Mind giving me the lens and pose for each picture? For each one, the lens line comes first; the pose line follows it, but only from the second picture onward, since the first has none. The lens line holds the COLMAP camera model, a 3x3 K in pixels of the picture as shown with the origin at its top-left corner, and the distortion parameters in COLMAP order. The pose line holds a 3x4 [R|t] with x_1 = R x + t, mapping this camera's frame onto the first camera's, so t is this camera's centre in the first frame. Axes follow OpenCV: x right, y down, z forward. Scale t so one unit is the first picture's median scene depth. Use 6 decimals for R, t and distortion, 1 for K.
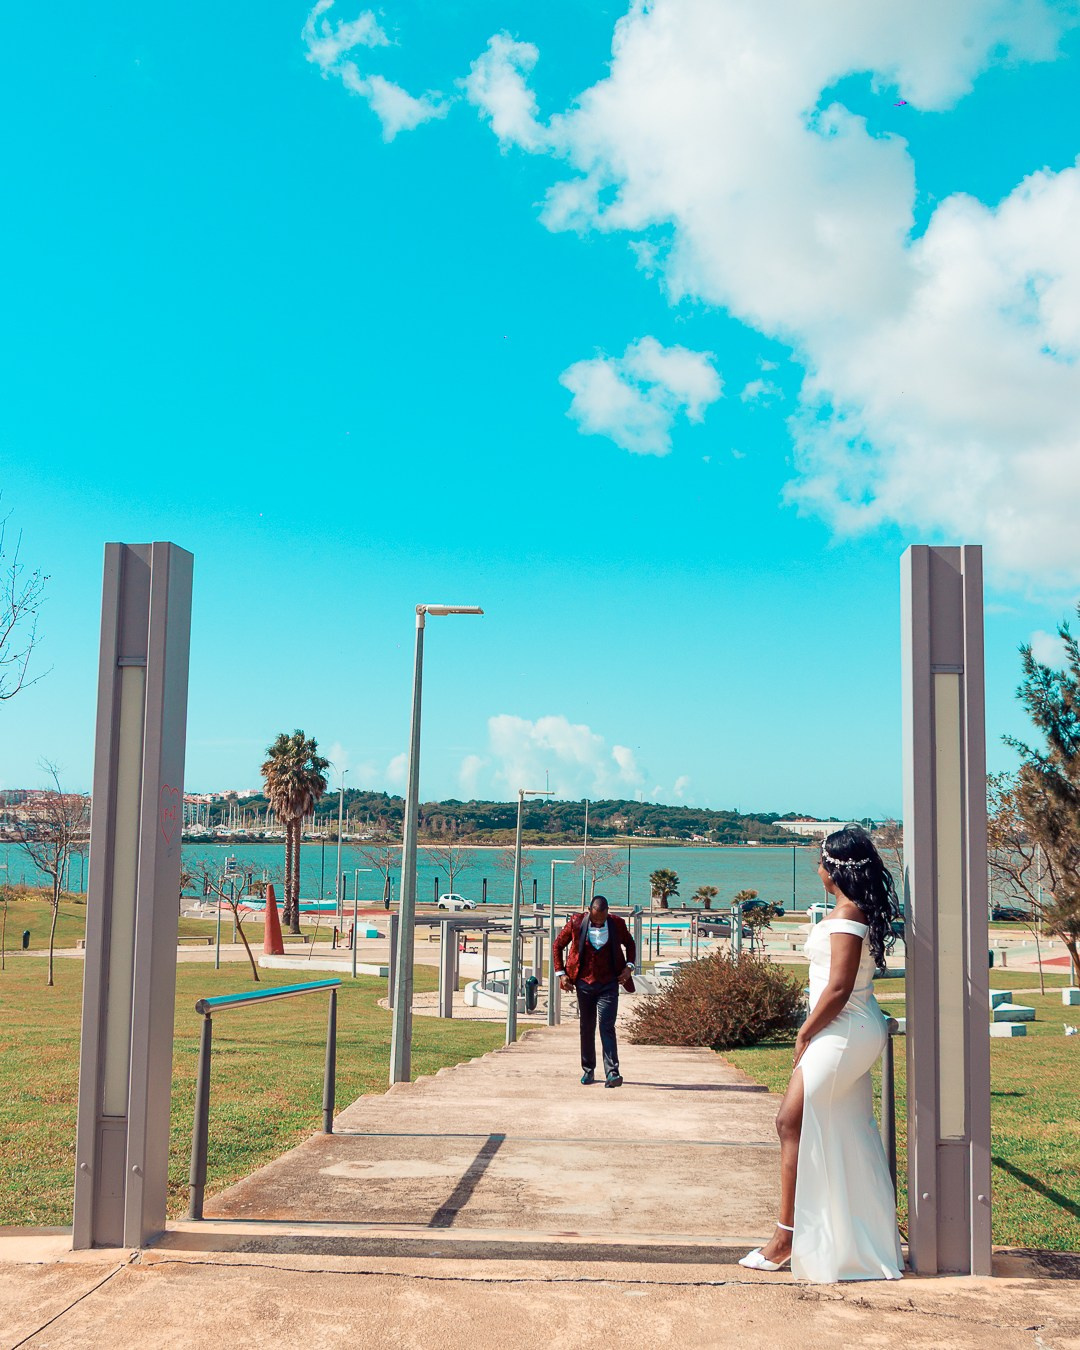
lens RADIAL K [[1730.5, 0, 536.8], [0, 1730.5, 671.6], [0, 0, 1]] dist [-0.019661, 0.021699]
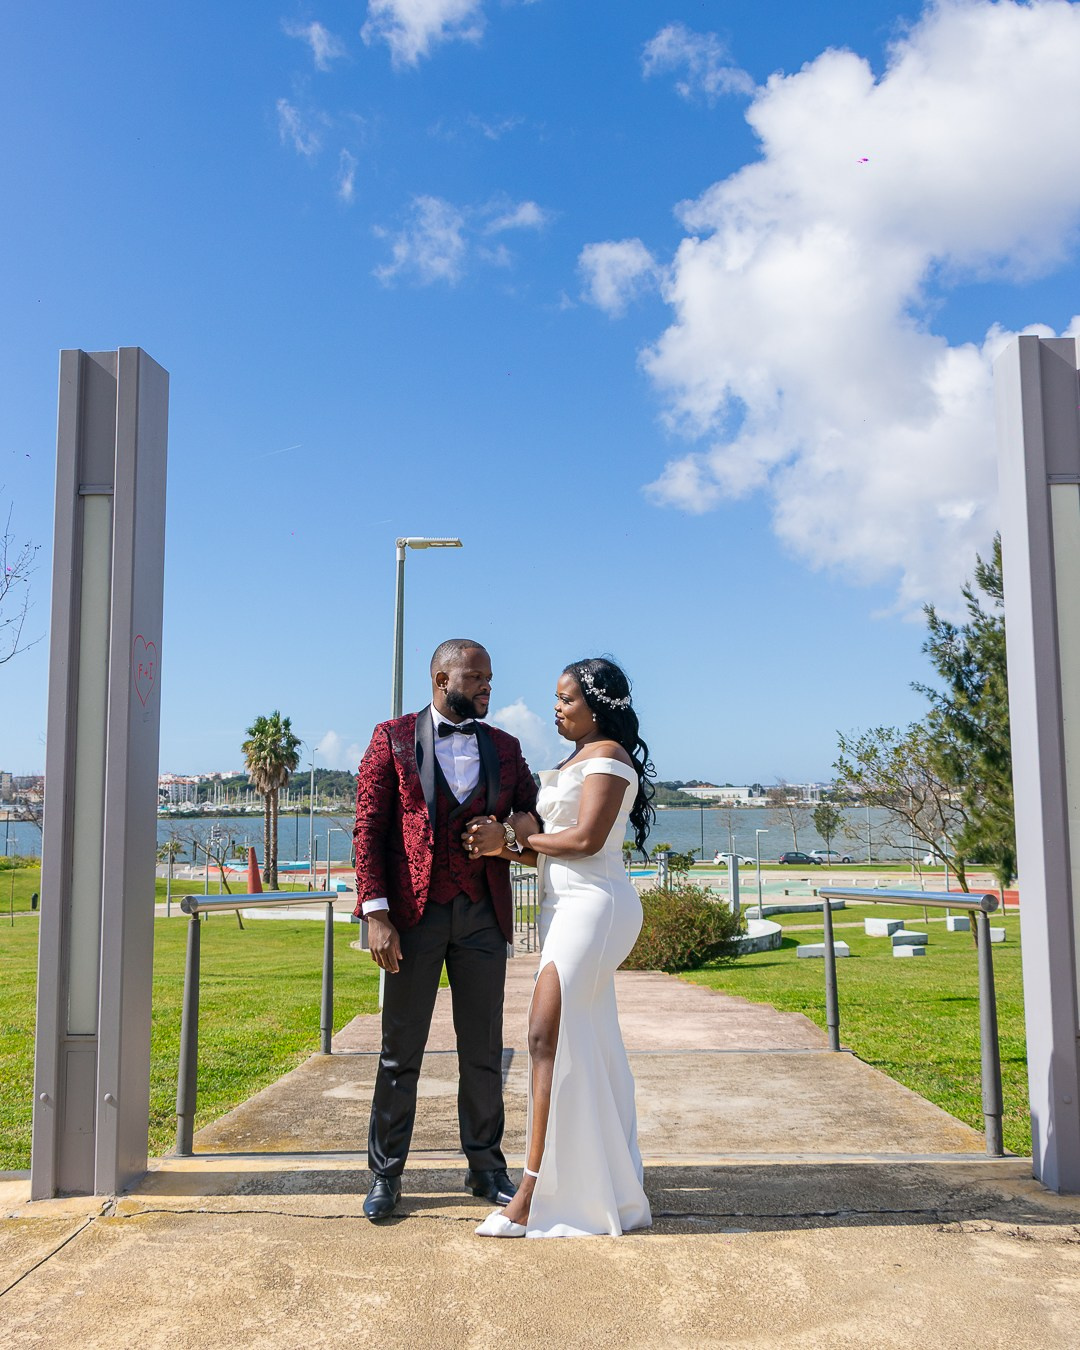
lens RADIAL K [[1414.4, 0, 540.0], [0, 1414.4, 675.0], [0, 0, 1]] dist [0.023401, -0.022601]
pose [[0.998506, -0.018079, 0.051564, -0.045406], [0.018267, 0.999828, -0.003169, 0.071945], [-0.051498, 0.004107, 0.998665, 0.243468]]
